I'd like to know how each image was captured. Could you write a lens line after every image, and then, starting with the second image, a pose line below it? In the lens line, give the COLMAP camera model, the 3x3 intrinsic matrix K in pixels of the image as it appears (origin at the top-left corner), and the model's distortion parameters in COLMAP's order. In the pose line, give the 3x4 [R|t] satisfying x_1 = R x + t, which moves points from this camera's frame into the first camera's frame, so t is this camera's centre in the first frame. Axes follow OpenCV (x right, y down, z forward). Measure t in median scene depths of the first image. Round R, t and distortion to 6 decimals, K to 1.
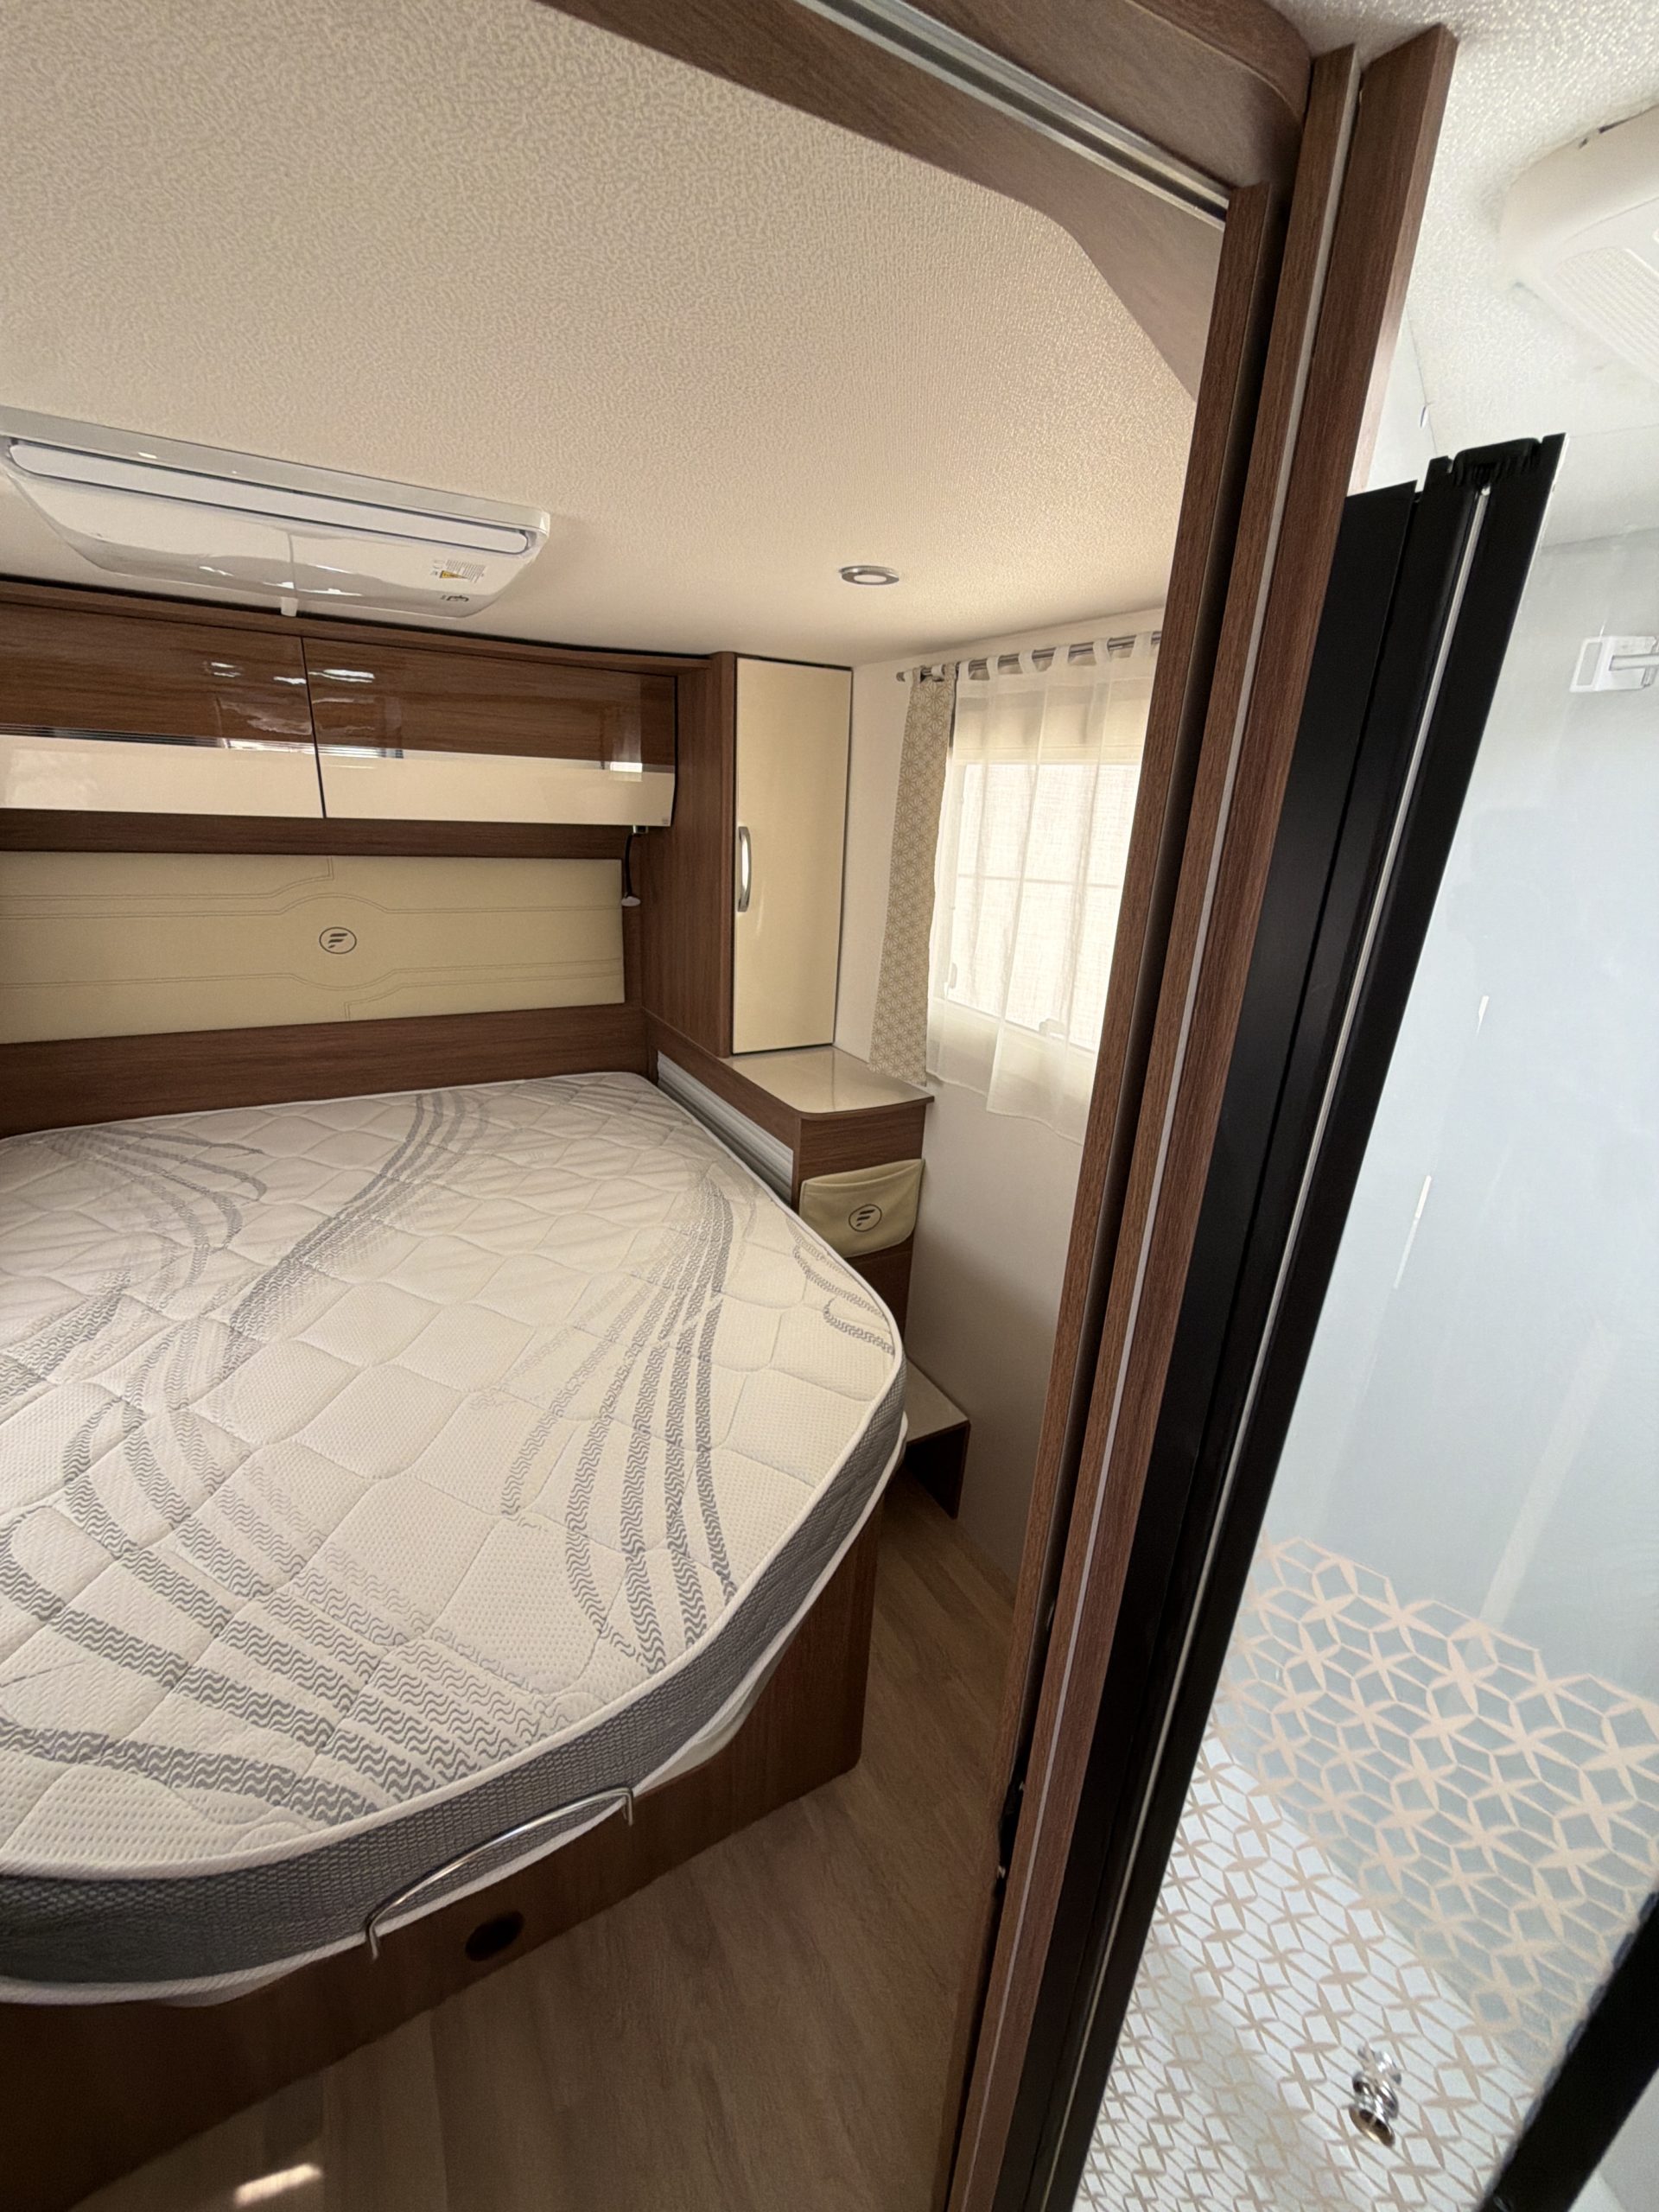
lens RADIAL K [[885.4, 0, 825.9], [0, 885.4, 1108.0], [0, 0, 1]] dist [-0.001050, 0.000518]
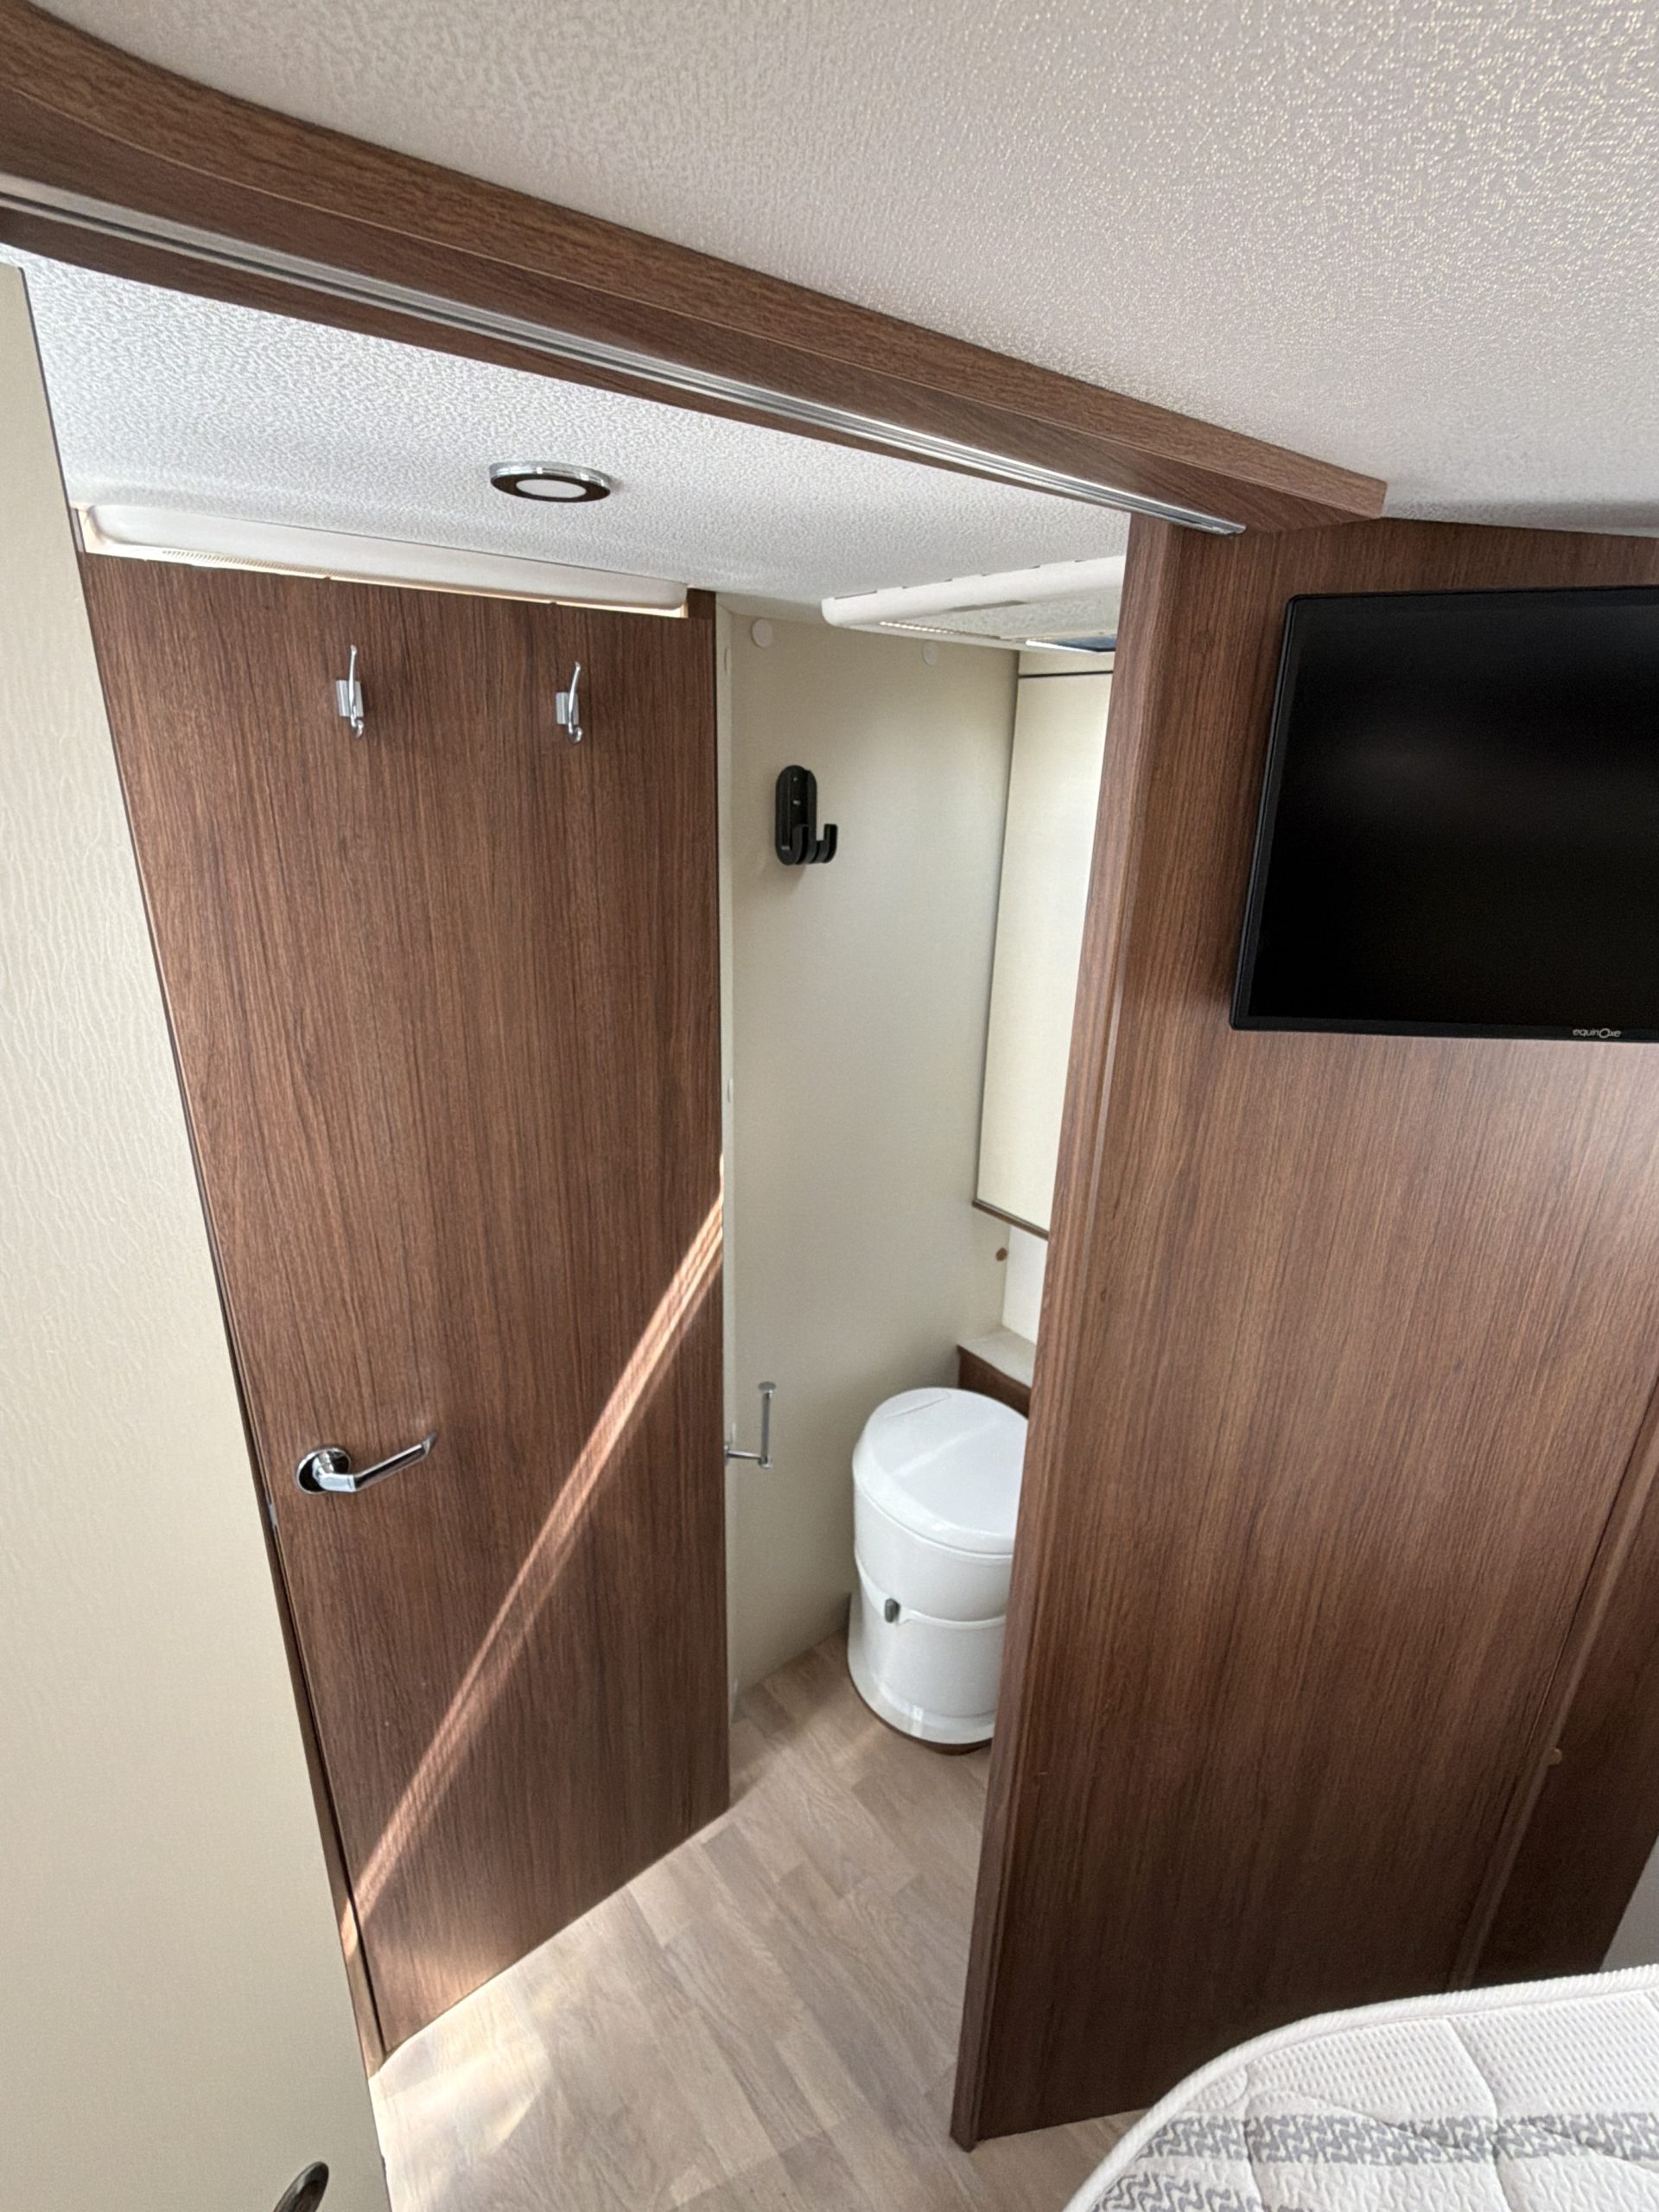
lens RADIAL K [[995.5, 0, 831.9], [0, 995.5, 1126.4], [0, 0, 1]] dist [0.007117, -0.000746]
pose [[-0.983200, -0.016653, -0.181772, -0.011379], [-0.128763, 0.769105, 0.626018, -0.261076], [0.129376, 0.638906, -0.758328, 0.522739]]
